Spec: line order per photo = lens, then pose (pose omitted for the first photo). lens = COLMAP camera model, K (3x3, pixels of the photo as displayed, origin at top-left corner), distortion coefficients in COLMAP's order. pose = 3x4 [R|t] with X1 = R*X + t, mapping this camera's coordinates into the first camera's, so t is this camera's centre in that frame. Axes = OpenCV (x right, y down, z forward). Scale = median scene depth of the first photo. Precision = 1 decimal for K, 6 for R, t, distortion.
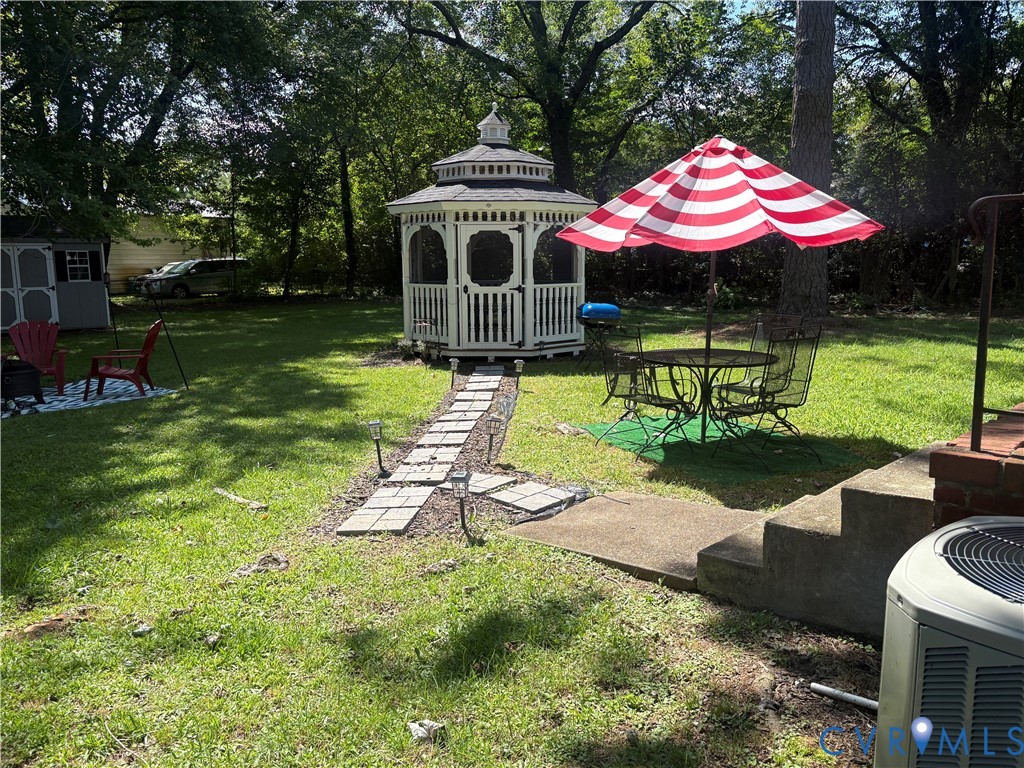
lens RADIAL K [[779.3, 0, 509.3], [0, 779.3, 387.8], [0, 0, 1]] dist [0.037475, -0.038362]
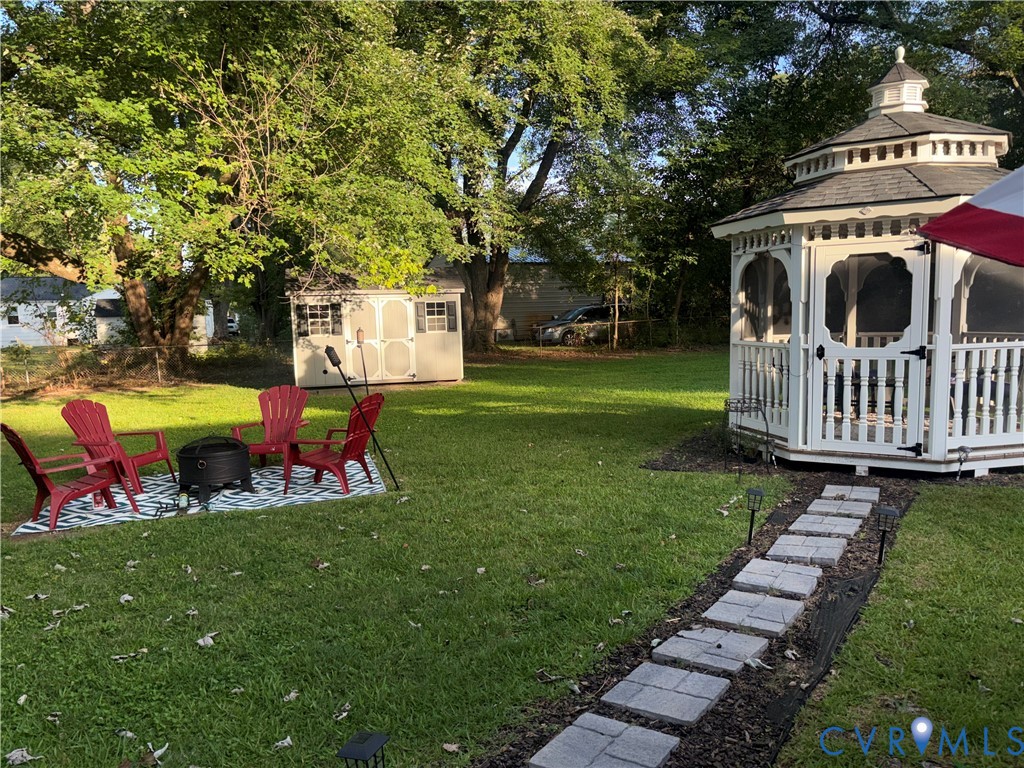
lens RADIAL K [[779.3, 0, 511.5], [0, 779.3, 398.3], [0, 0, 1]] dist [0.037475, -0.038362]
pose [[0.860217, 0.041241, -0.508258, 0.046624], [-0.061234, 0.997866, -0.022669, -0.060303], [0.506238, 0.050623, 0.860907, 0.348565]]
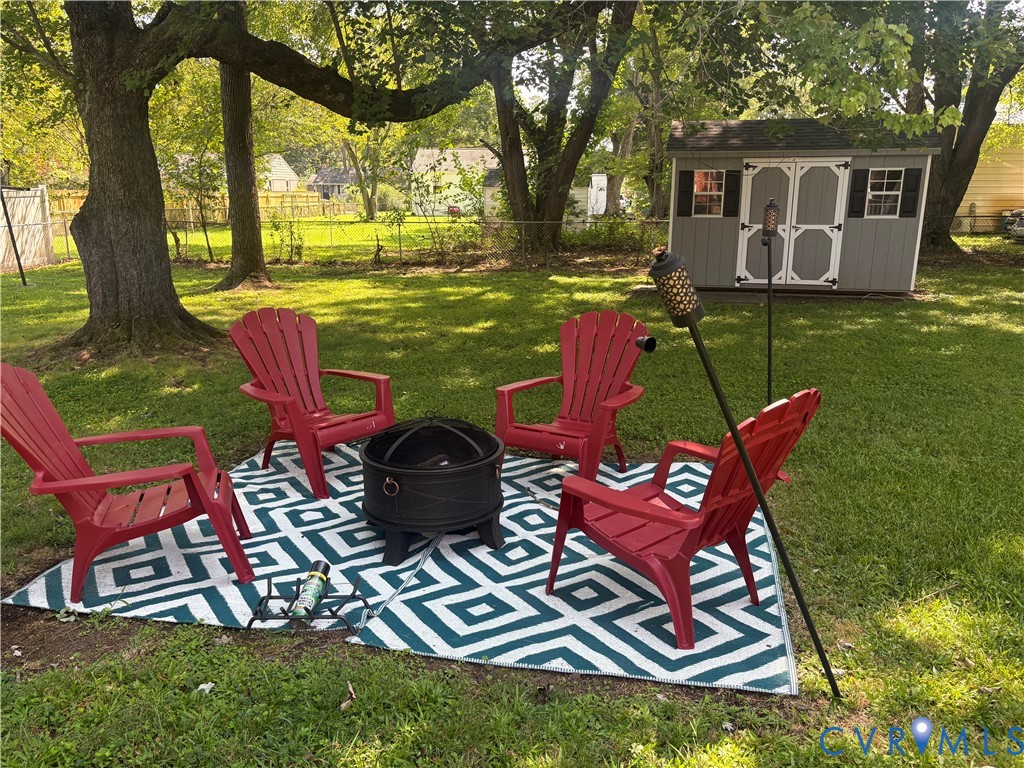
lens RADIAL K [[779.3, 0, 514.9], [0, 779.3, 387.3], [0, 0, 1]] dist [0.037475, -0.038362]
pose [[0.524162, 0.215105, -0.824005, -0.237997], [-0.145091, 0.975985, 0.162484, -0.098988], [0.839168, 0.034388, 0.542785, 0.657367]]
